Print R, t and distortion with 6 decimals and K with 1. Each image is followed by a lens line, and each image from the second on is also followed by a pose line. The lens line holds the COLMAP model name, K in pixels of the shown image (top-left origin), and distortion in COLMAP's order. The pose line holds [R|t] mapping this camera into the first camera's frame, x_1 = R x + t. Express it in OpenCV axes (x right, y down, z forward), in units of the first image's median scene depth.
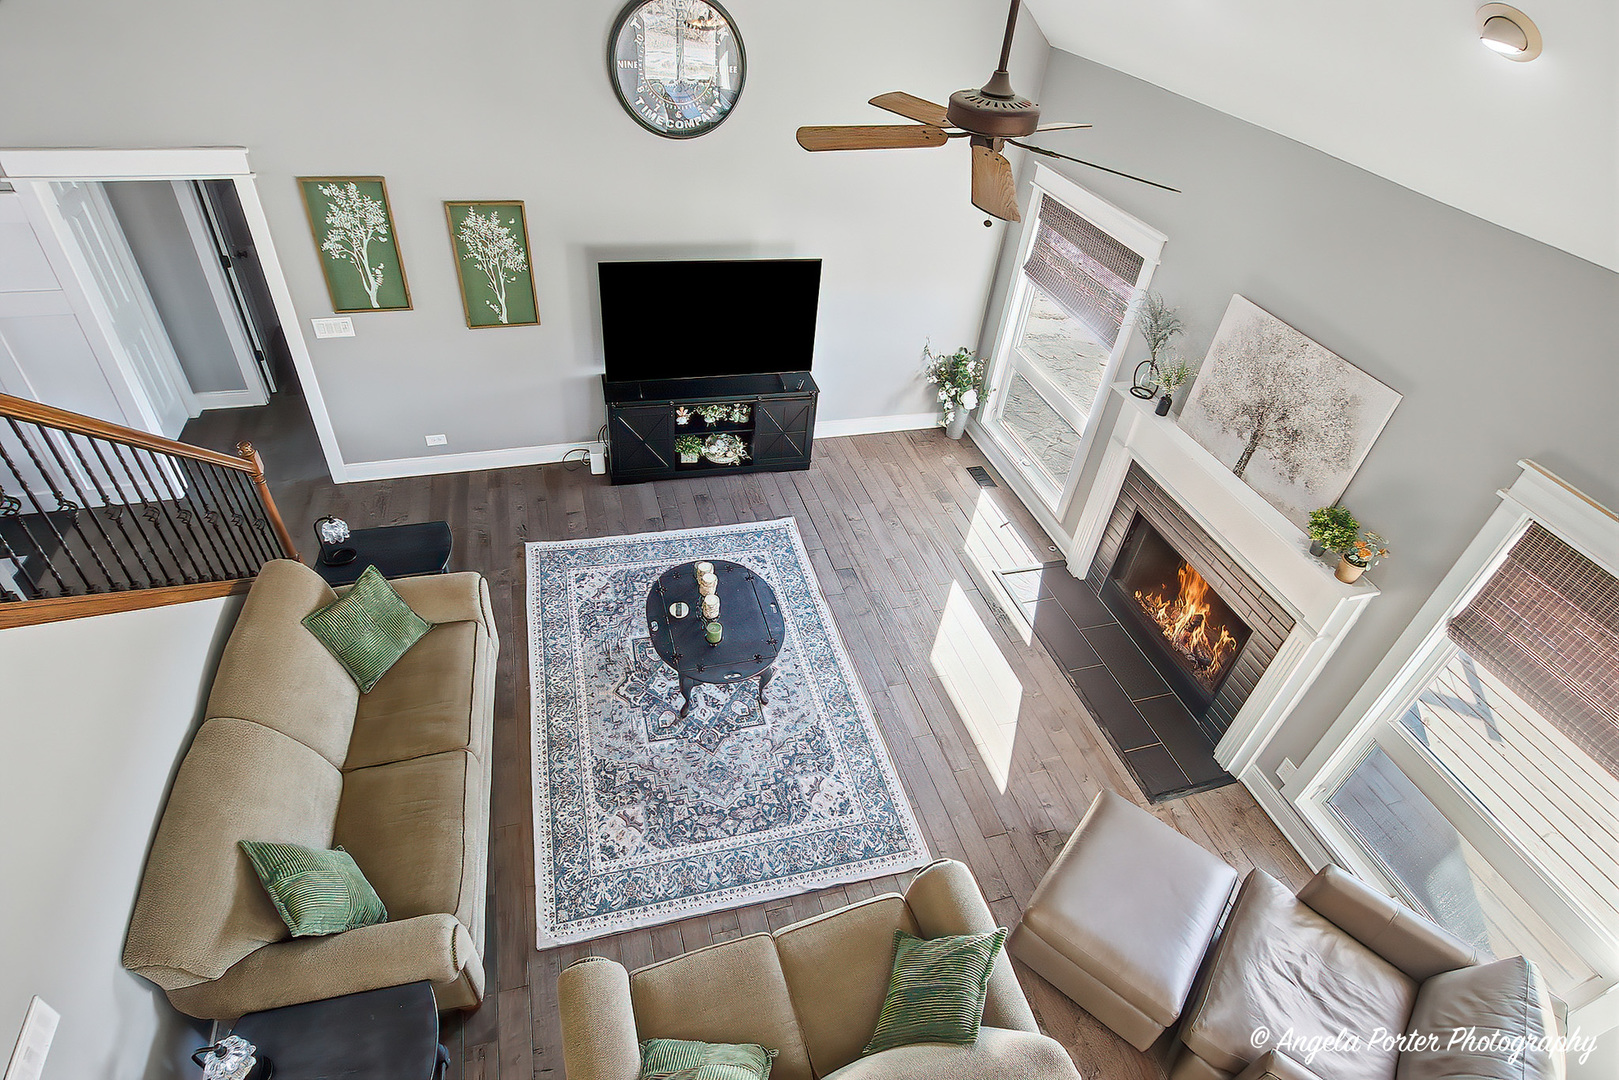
lens RADIAL K [[832.6, 0, 819.1], [0, 832.6, 541.6], [0, 0, 1]] dist [-0.020630, 0.001705]
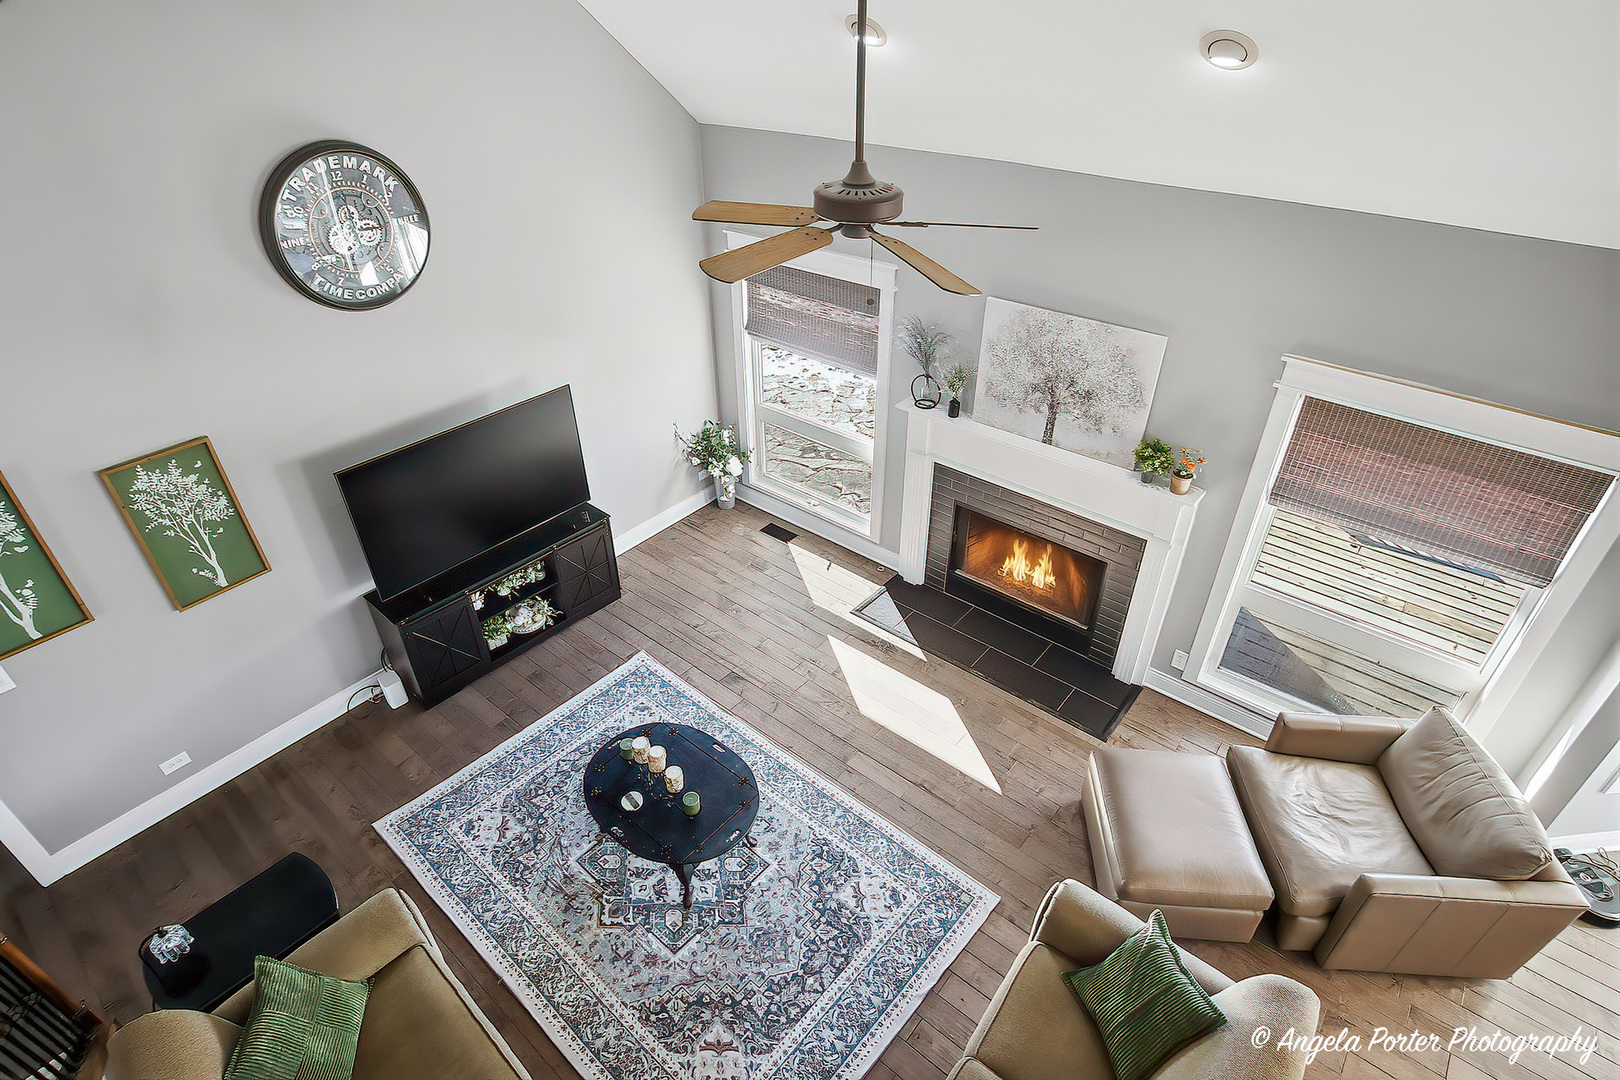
lens RADIAL K [[833.1, 0, 819.6], [0, 833.1, 541.6], [0, 0, 1]] dist [-0.020630, 0.001705]
pose [[0.833815, -0.388350, 0.392347, -0.236136], [0.410924, 0.911220, 0.028643, -0.109662], [-0.368638, 0.137341, 0.919371, 0.078837]]
